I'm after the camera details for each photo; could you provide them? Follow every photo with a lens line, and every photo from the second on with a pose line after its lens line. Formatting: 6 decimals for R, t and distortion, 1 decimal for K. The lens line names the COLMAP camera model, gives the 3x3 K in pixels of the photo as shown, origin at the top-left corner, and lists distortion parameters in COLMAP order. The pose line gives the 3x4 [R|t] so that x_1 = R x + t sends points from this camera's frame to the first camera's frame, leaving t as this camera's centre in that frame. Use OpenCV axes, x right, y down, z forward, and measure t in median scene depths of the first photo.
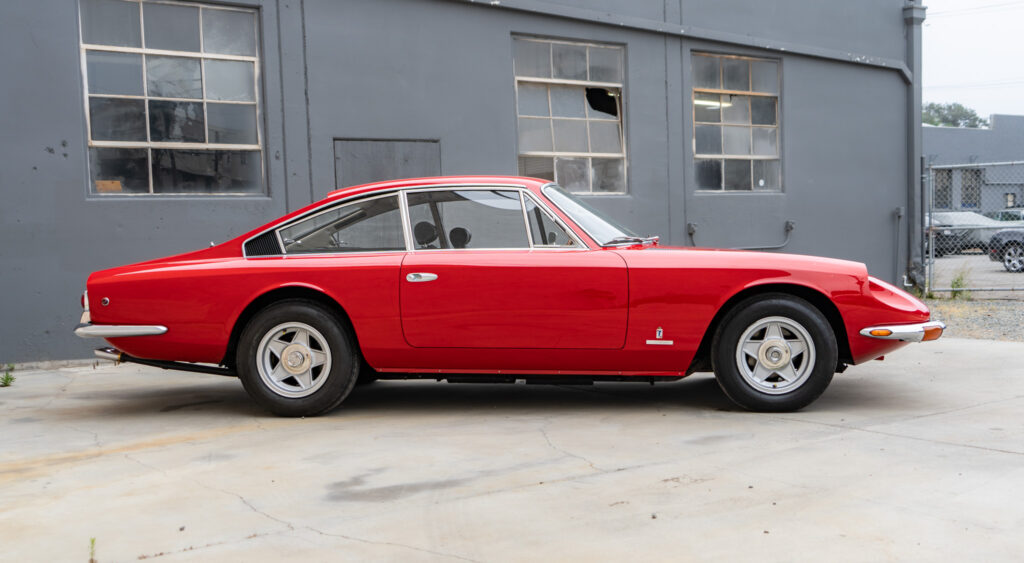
lens RADIAL K [[1120.9, 0, 528.7], [0, 1120.9, 318.1], [0, 0, 1]] dist [0.012619, 0.000000]
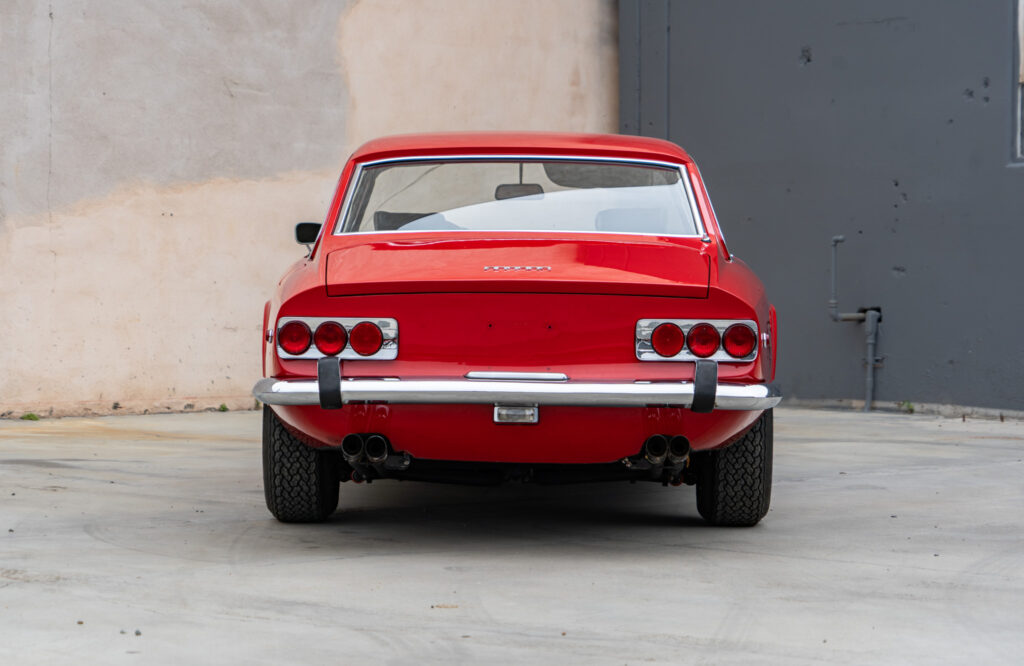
lens RADIAL K [[2947.6, 0, 465.3], [0, 2947.6, 372.6], [0, 0, 1]] dist [0.042903, 0.000000]
pose [[0.091974, 0.065891, -0.993579, 1.243844], [-0.075574, 0.995392, 0.059015, -0.060776], [0.992889, 0.069661, 0.096530, 0.509730]]
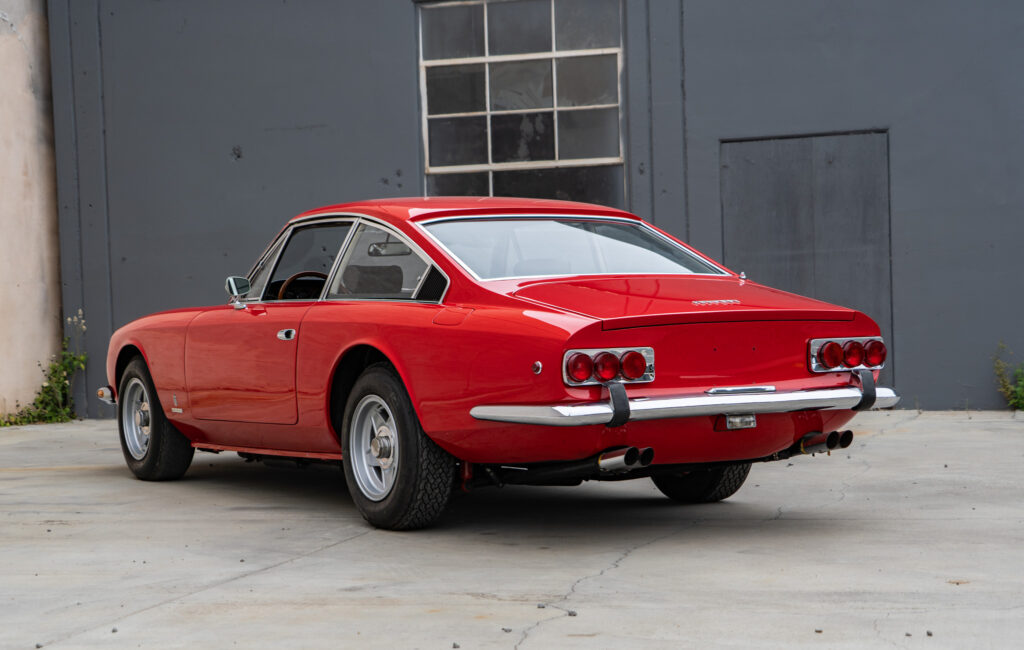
lens RADIAL K [[1944.5, 0, 502.1], [0, 1944.5, 394.2], [0, 0, 1]] dist [0.065201, 0.000000]
pose [[0.608958, 0.048699, -0.791706, 0.860306], [-0.043704, 0.998657, 0.027813, -0.021710], [0.791998, 0.017663, 0.610268, 0.094996]]
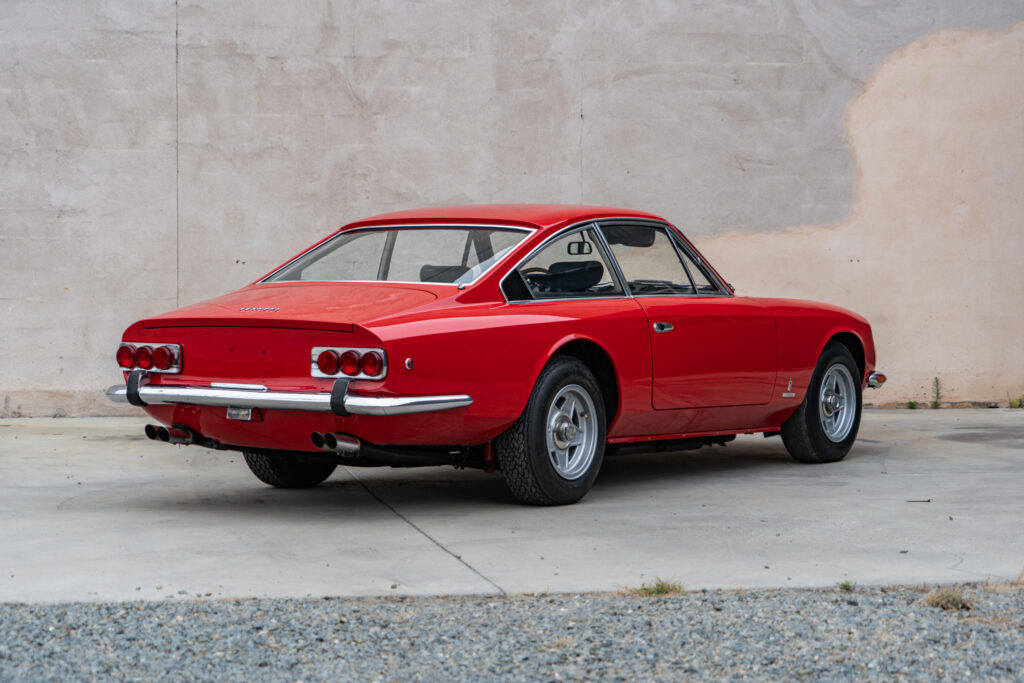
lens RADIAL K [[2293.0, 0, 472.3], [0, 2293.0, 359.0], [0, 0, 1]] dist [0.074089, 0.000000]
pose [[-0.470357, 0.057322, -0.880613, 1.163866], [-0.048236, 0.994726, 0.090515, -0.113893], [0.881157, 0.085051, -0.465111, 1.166410]]
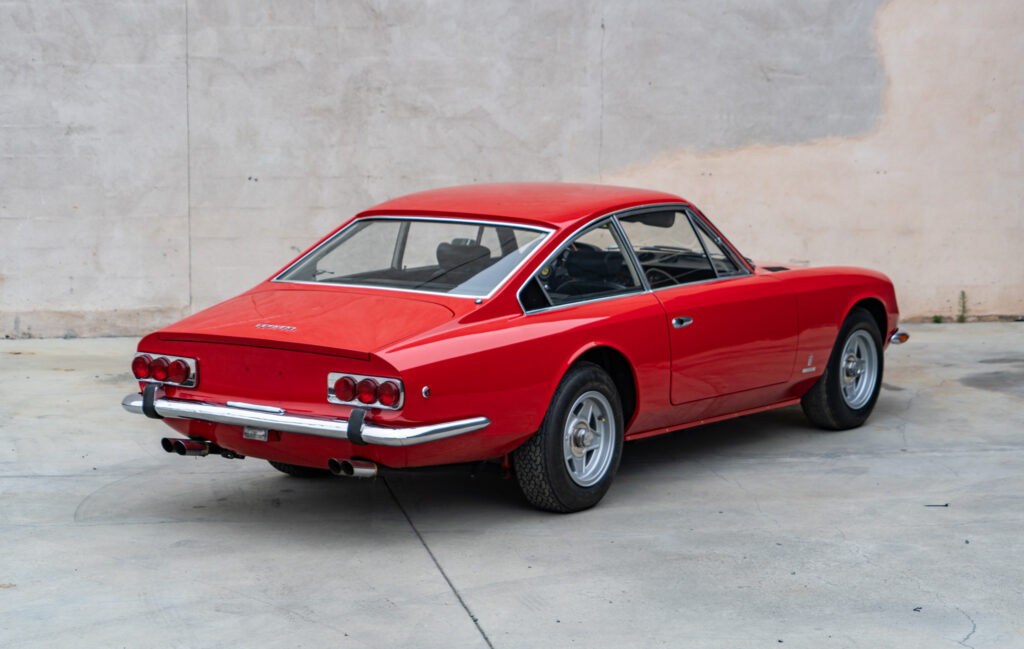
lens RADIAL K [[2376.0, 0, 481.8], [0, 2376.0, 329.3], [0, 0, 1]] dist [0.078149, 0.000000]
pose [[-0.473495, 0.131924, -0.870861, 1.180526], [-0.049526, 0.983168, 0.175865, -0.225934], [0.879403, 0.126402, -0.458991, 1.169324]]
